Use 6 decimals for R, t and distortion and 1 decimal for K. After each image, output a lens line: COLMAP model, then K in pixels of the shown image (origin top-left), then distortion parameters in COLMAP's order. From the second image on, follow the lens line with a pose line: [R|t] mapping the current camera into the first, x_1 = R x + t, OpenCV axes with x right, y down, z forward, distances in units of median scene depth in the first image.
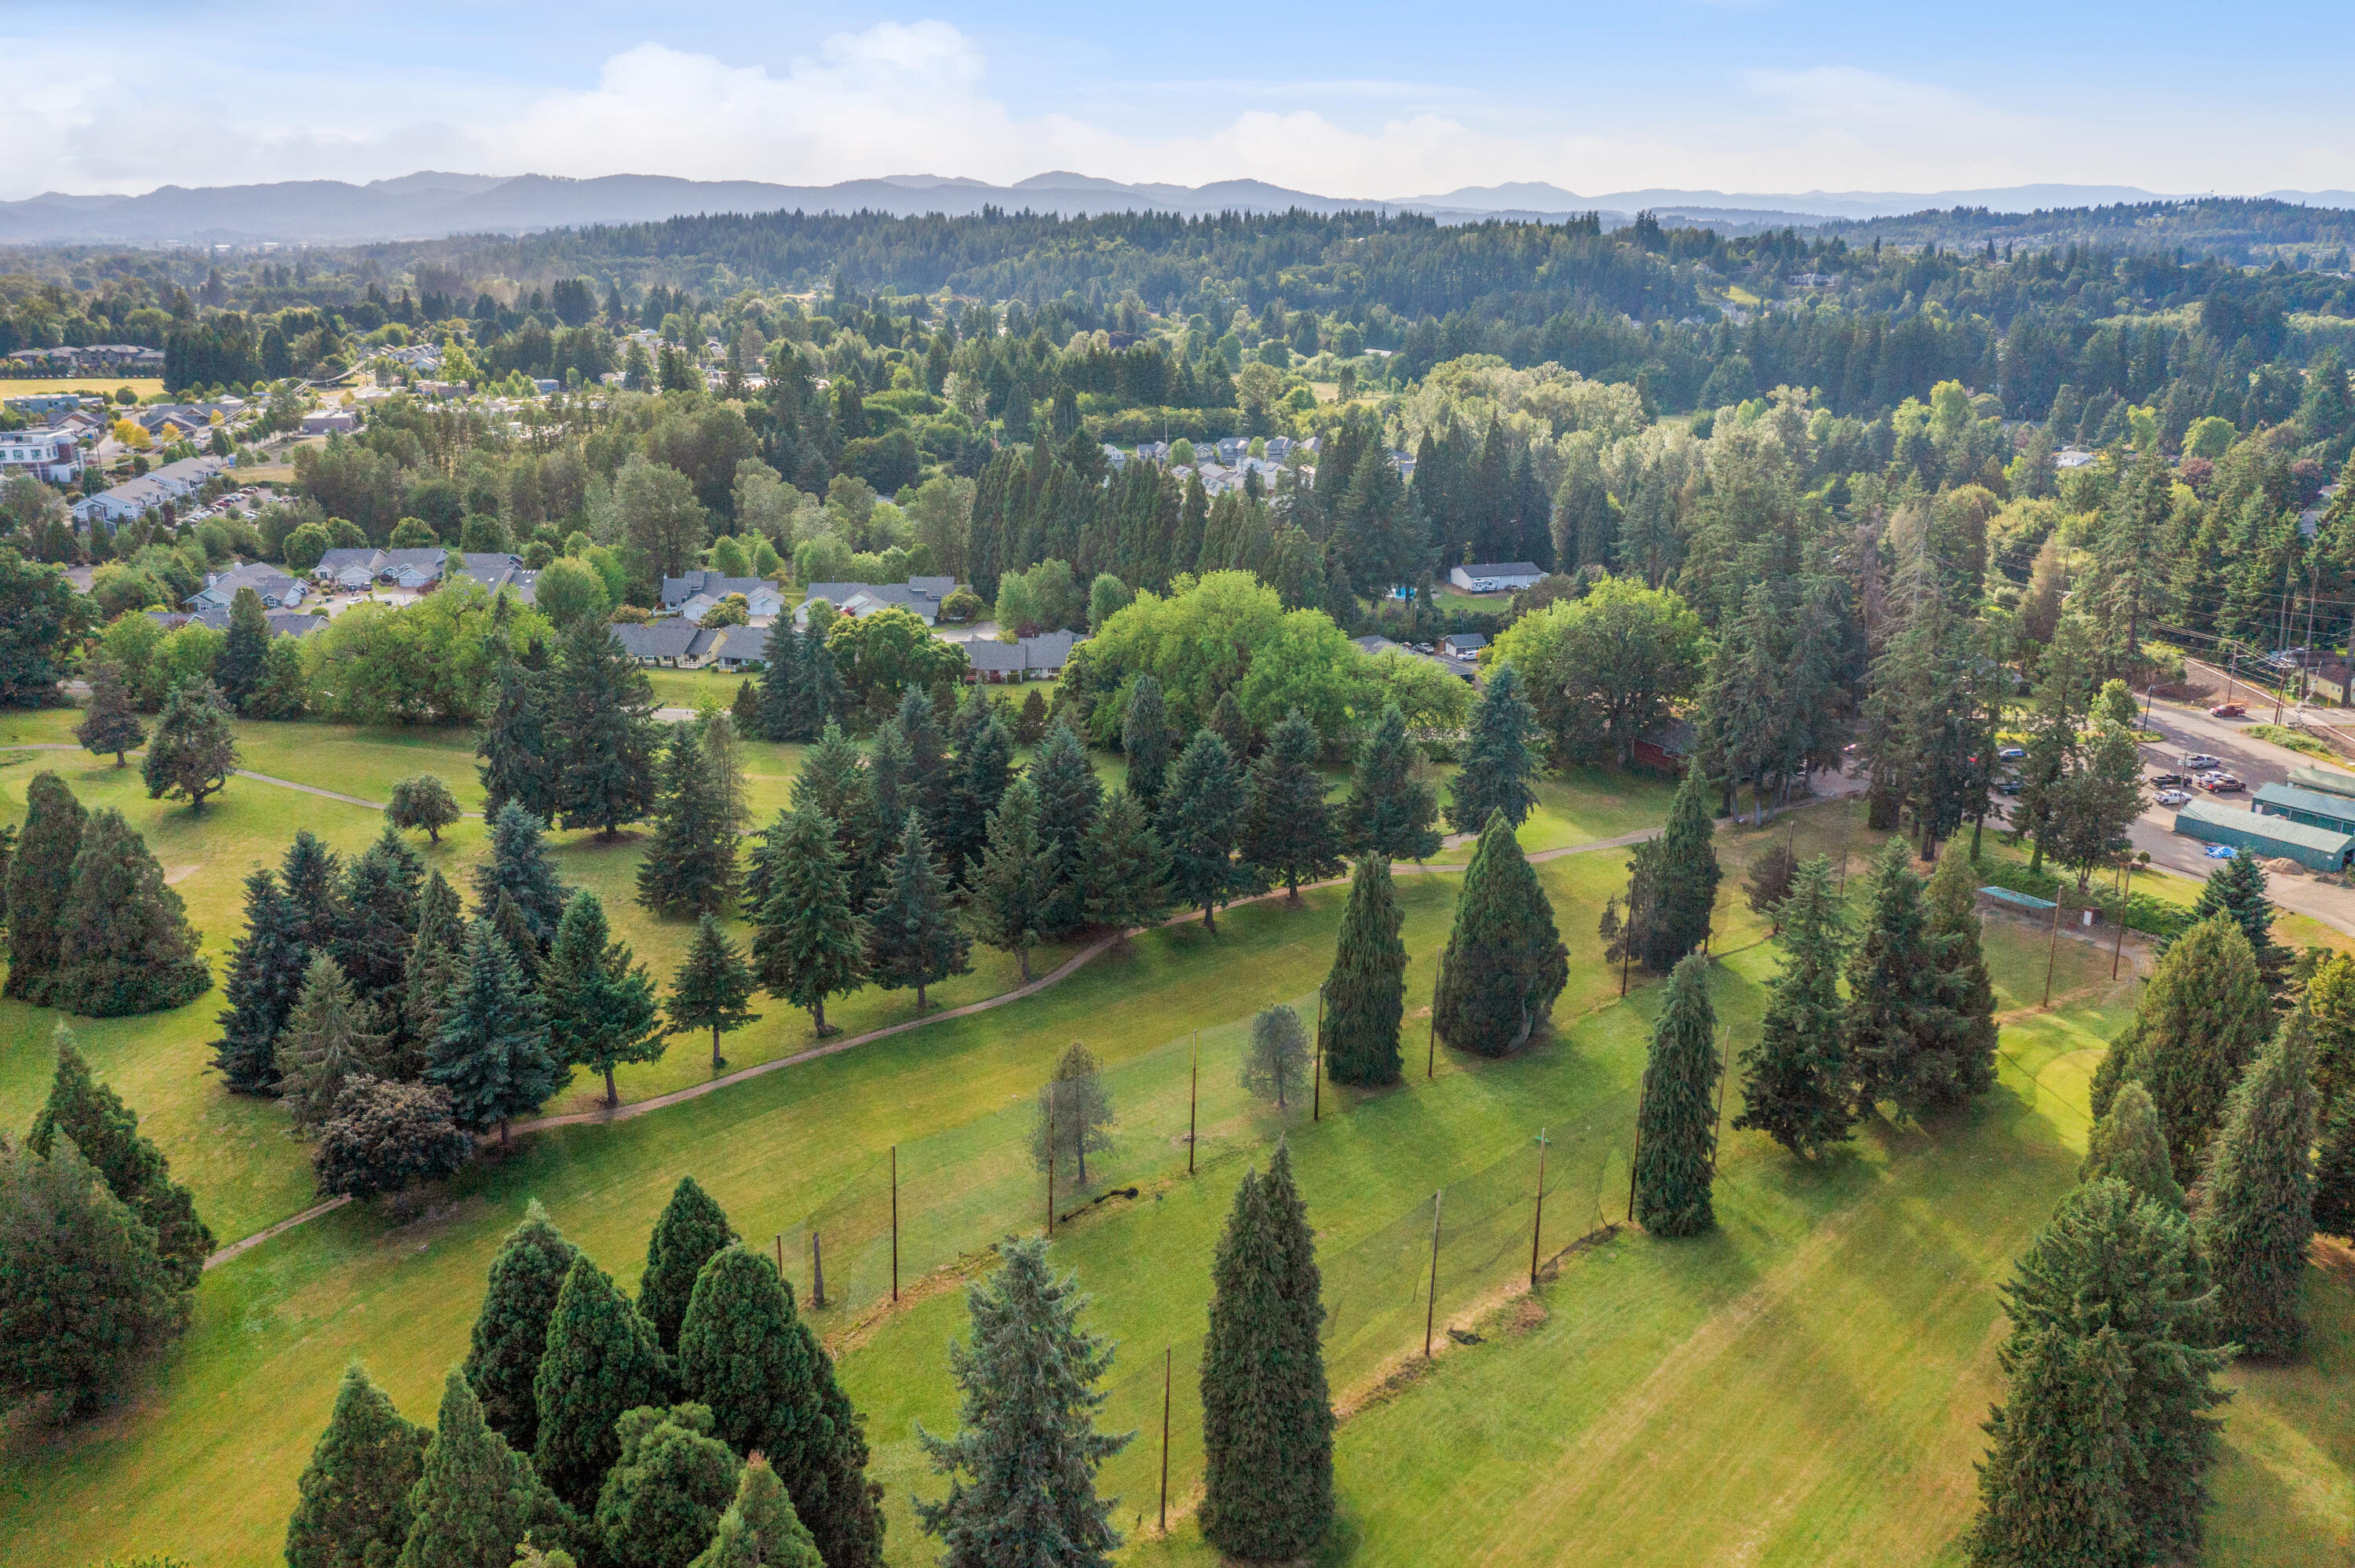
lens RADIAL K [[1854.6, 0, 1177.5], [0, 1854.6, 784.0], [0, 0, 1]] dist [-0.010124, 0.001446]
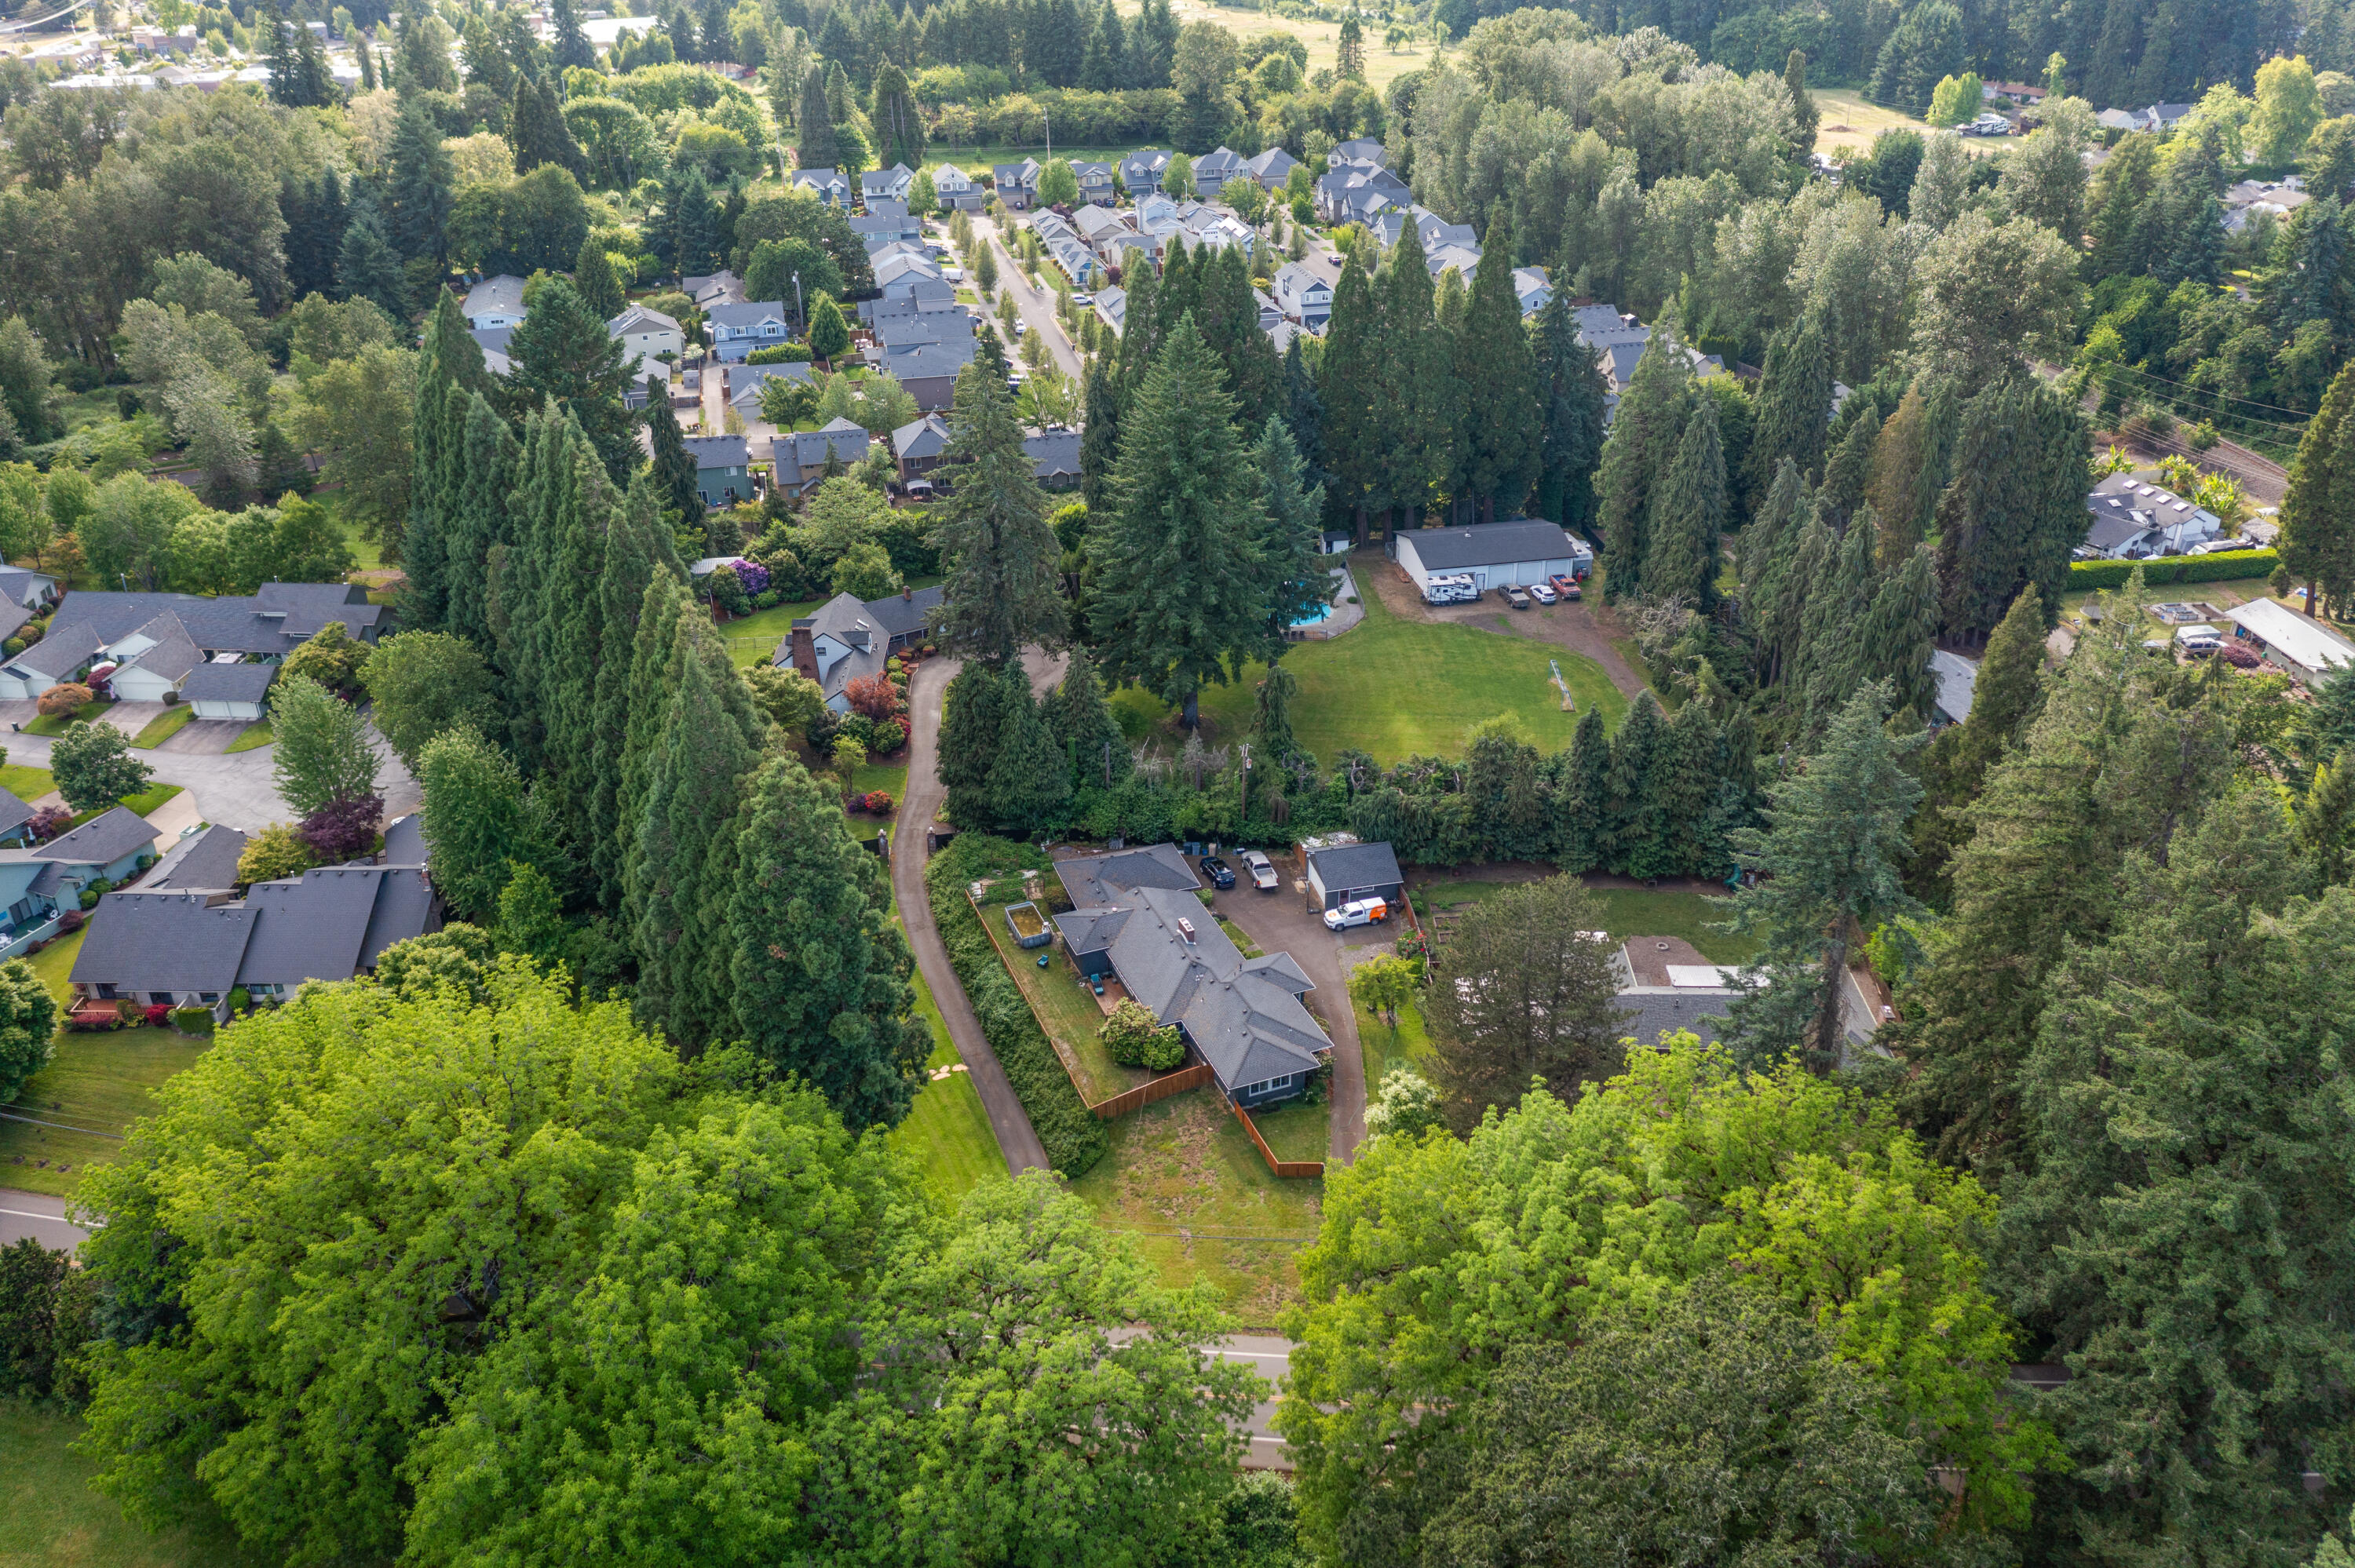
lens RADIAL K [[1854.6, 0, 1177.5], [0, 1854.6, 784.0], [0, 0, 1]] dist [-0.010124, 0.001446]
pose [[0.998740, 0.018822, -0.046523, 0.080449], [-0.009272, 0.980253, 0.197528, -0.105980], [0.049322, -0.196848, 0.979193, 0.350743]]
